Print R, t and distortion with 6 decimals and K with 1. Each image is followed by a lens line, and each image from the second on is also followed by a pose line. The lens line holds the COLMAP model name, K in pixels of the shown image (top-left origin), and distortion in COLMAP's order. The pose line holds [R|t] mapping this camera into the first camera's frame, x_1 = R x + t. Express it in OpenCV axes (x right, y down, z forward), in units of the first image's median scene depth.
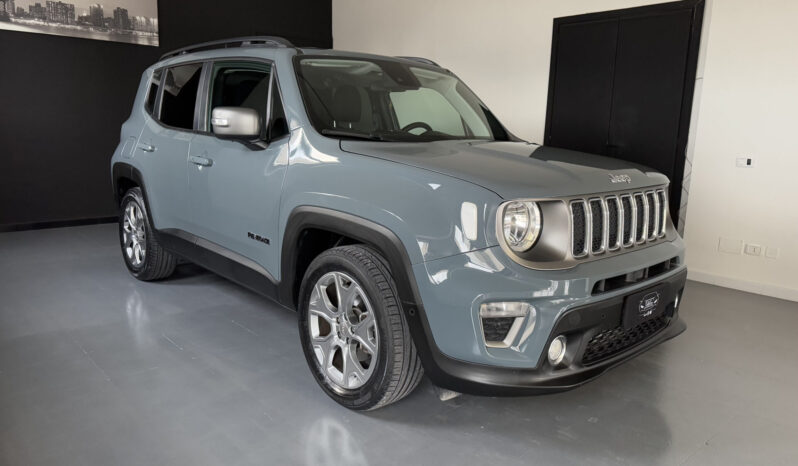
lens RADIAL K [[564.0, 0, 399.0], [0, 564.0, 221.9], [0, 0, 1]] dist [0.007081, -0.001581]
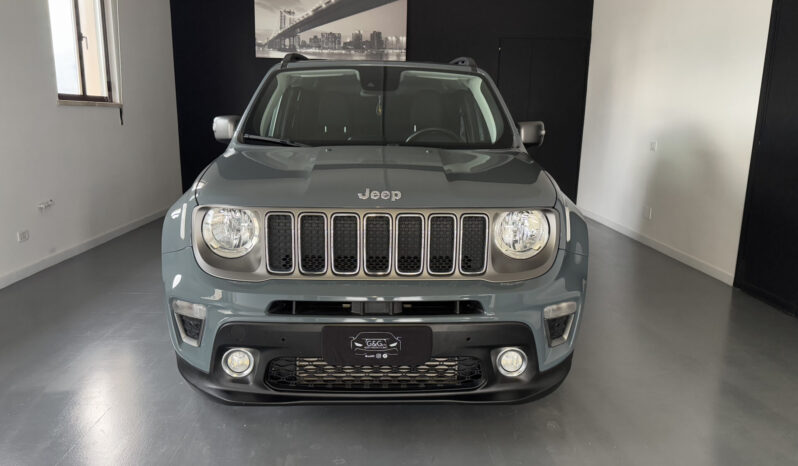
lens RADIAL K [[550.6, 0, 399.0], [0, 550.6, 233.0], [0, 0, 1]] dist [0.062929, -0.072610]
pose [[0.786095, 0.108711, -0.608471, 0.311576], [-0.098777, 0.993855, 0.049952, -0.020932], [0.610163, 0.020836, 0.792002, 0.120028]]
